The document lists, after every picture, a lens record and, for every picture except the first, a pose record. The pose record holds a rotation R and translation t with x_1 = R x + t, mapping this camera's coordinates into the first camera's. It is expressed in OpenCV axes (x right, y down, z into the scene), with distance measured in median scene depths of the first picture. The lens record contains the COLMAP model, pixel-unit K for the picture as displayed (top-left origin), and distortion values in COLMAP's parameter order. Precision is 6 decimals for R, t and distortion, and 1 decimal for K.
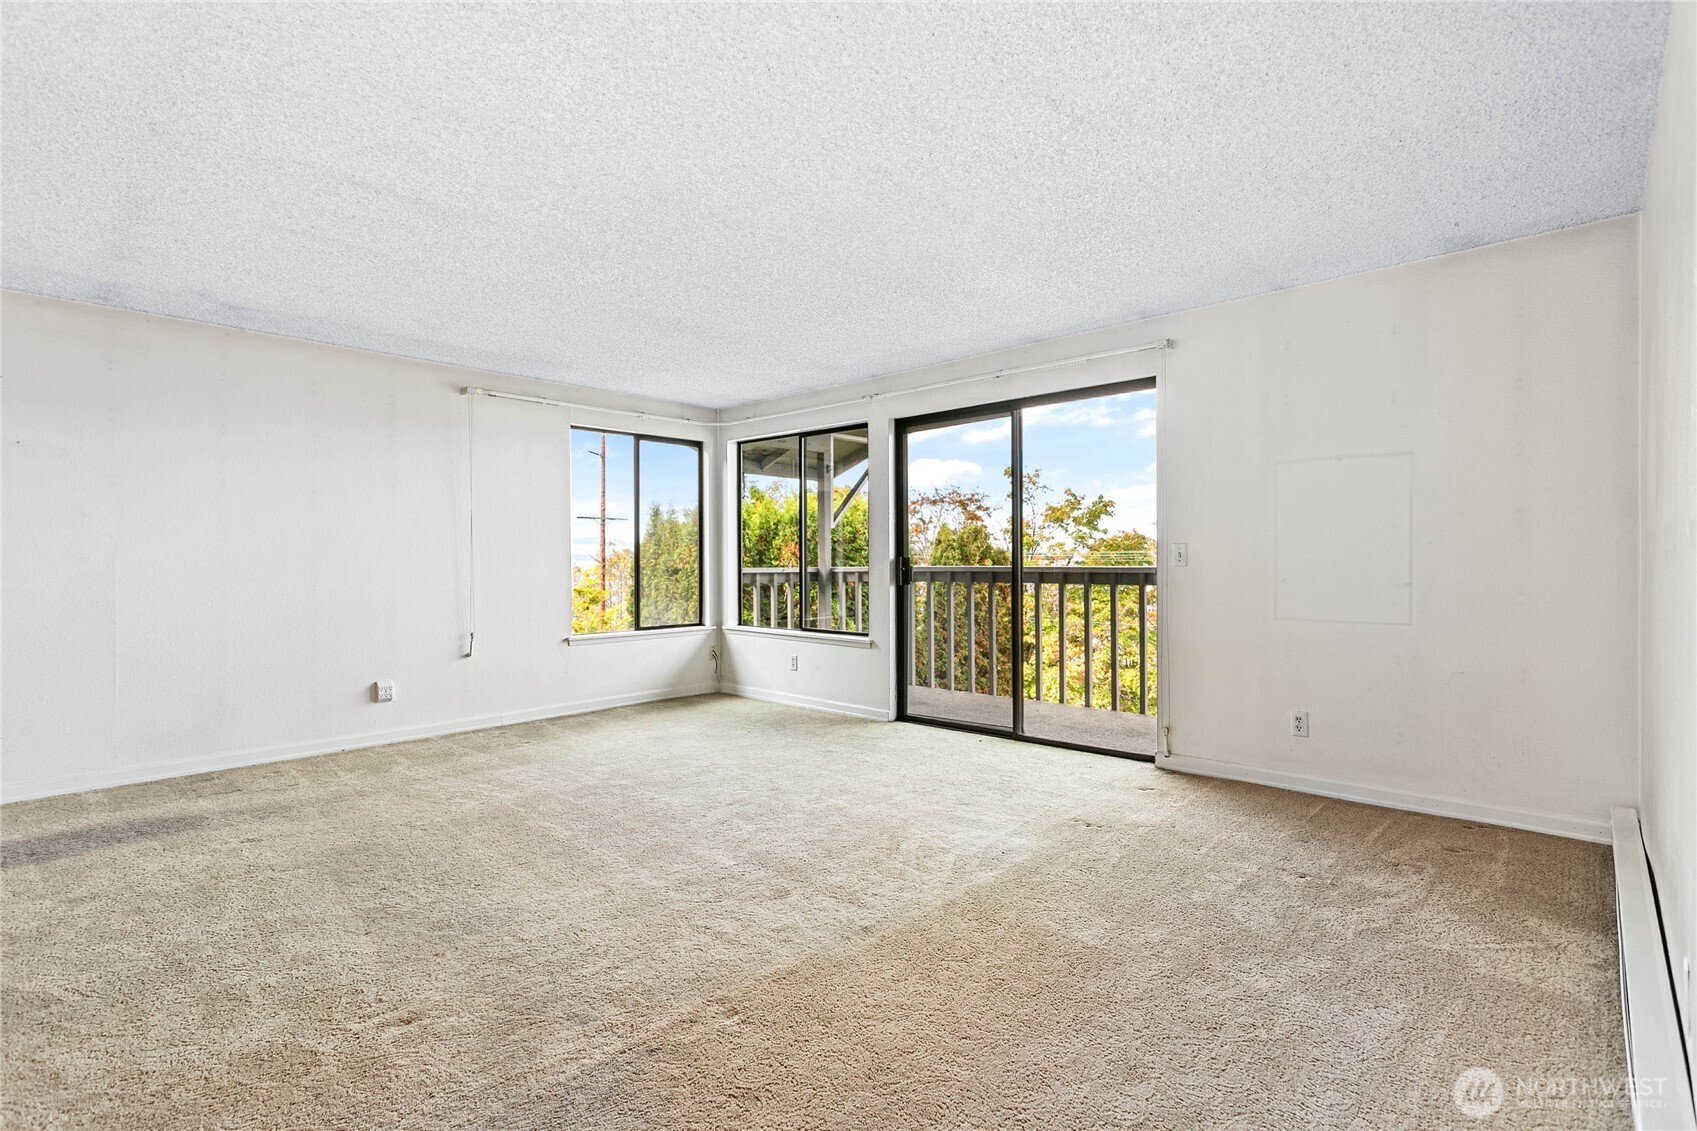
lens RADIAL K [[809.5, 0, 855.8], [0, 809.5, 580.9], [0, 0, 1]] dist [0.001433, 0.003486]
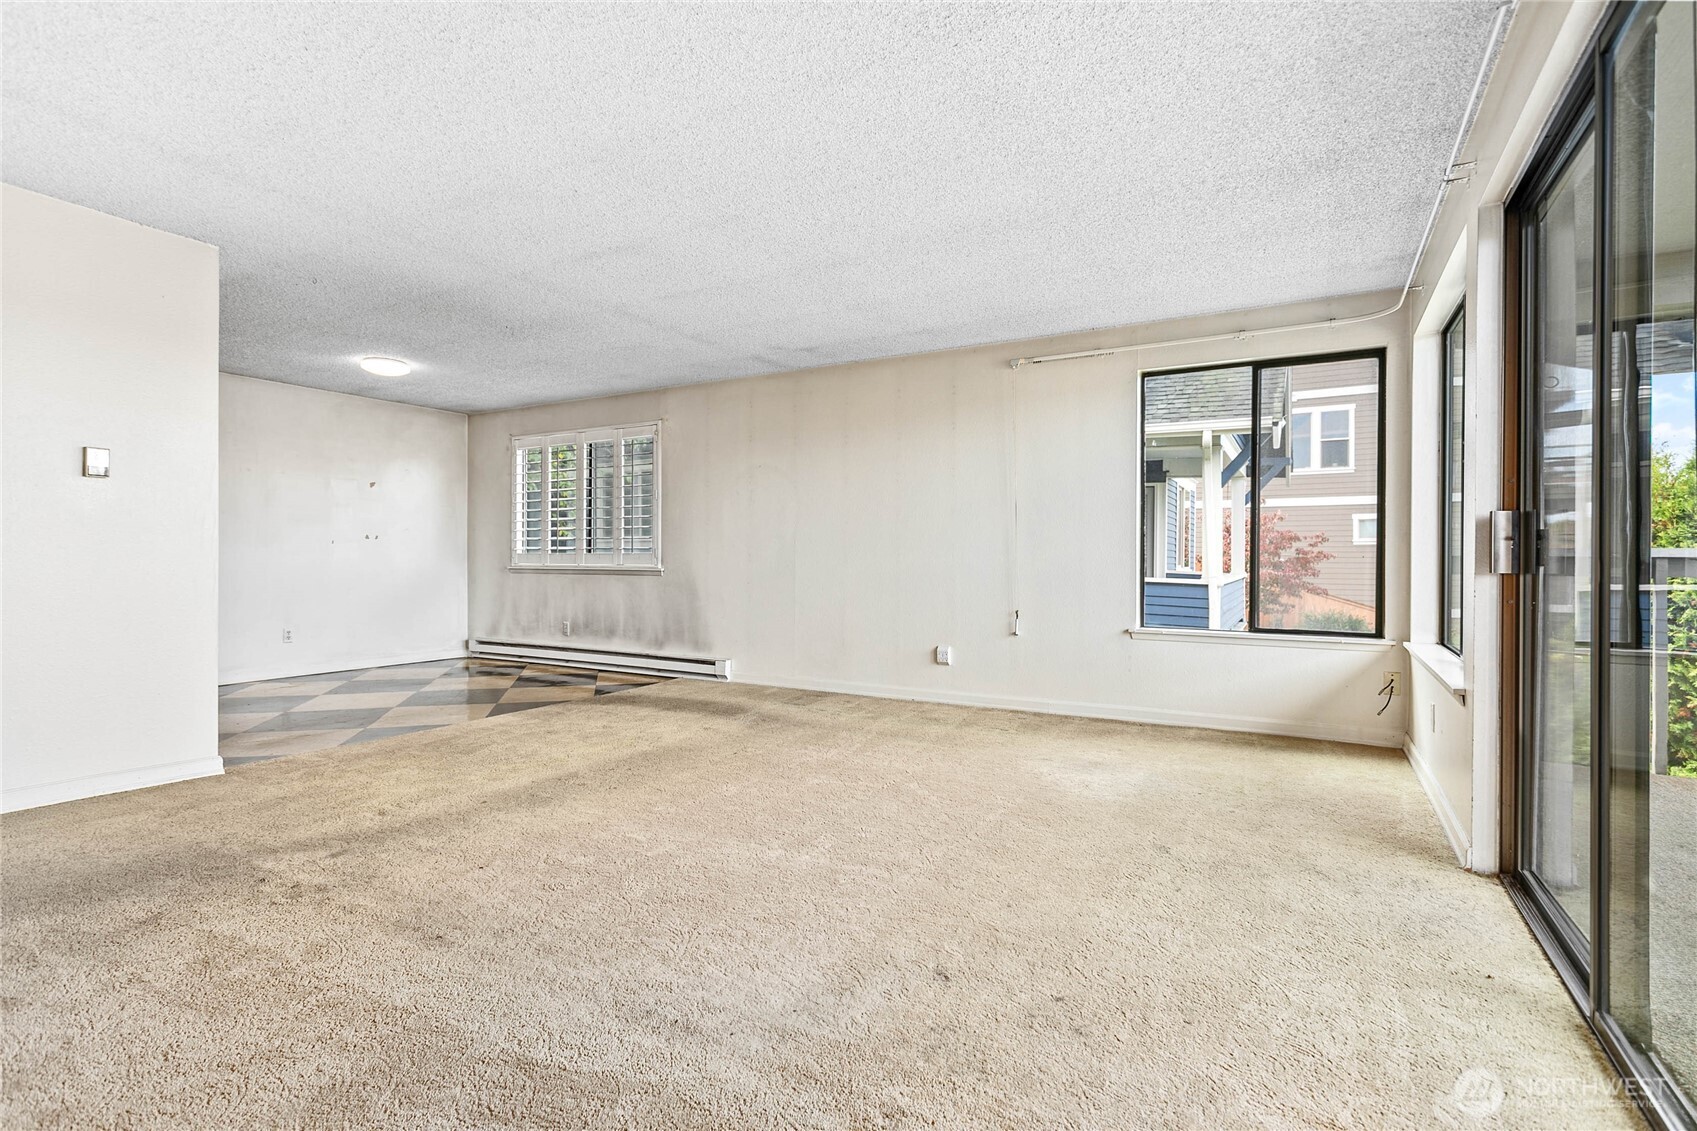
lens RADIAL K [[809.5, 0, 826.6], [0, 809.5, 567.1], [0, 0, 1]] dist [0.001433, 0.003486]
pose [[0.203777, 0.014693, -0.978907, 0.064057], [-0.032340, 0.999443, 0.008269, 0.001652], [0.978483, 0.029973, 0.204138, 0.084853]]
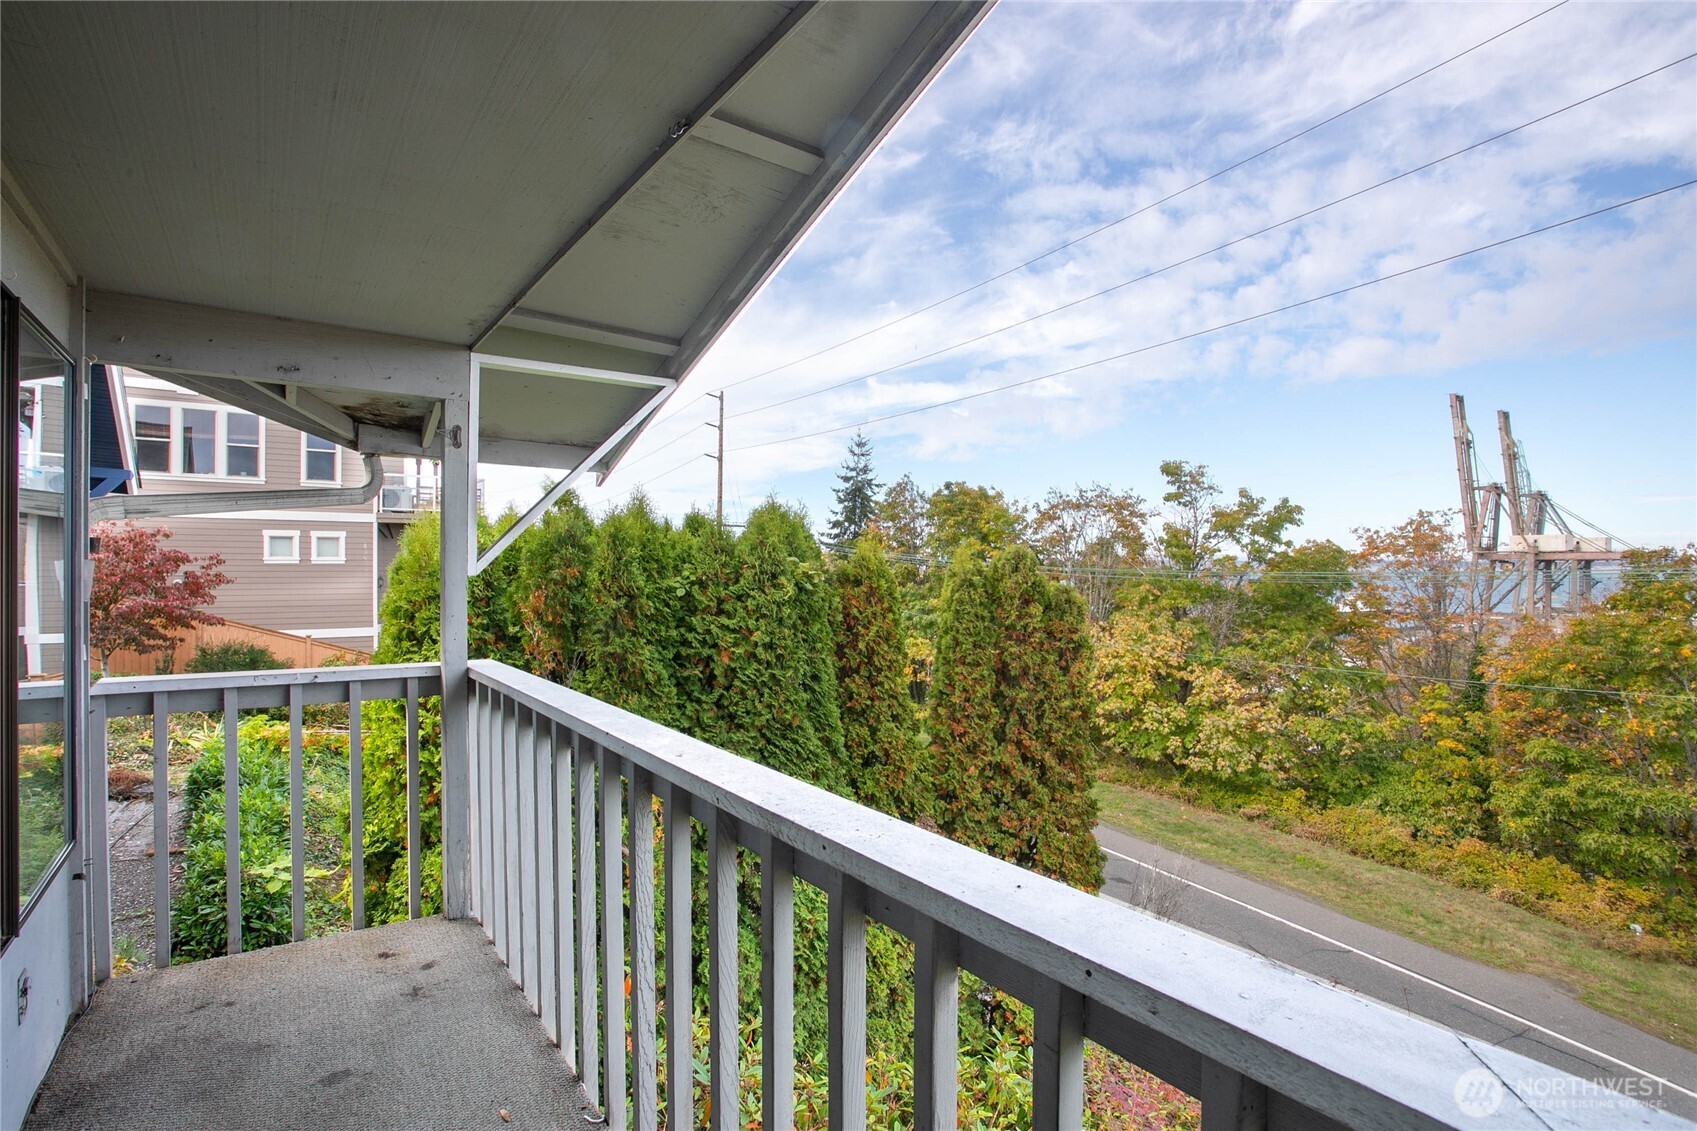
lens RADIAL K [[809.5, 0, 819.9], [0, 809.5, 575.1], [0, 0, 1]] dist [0.001433, 0.003486]
pose [[0.971188, 0.016606, -0.237735, 0.055066], [-0.019639, 0.999753, -0.010397, -0.013995], [0.237503, 0.014767, 0.971275, 0.135251]]
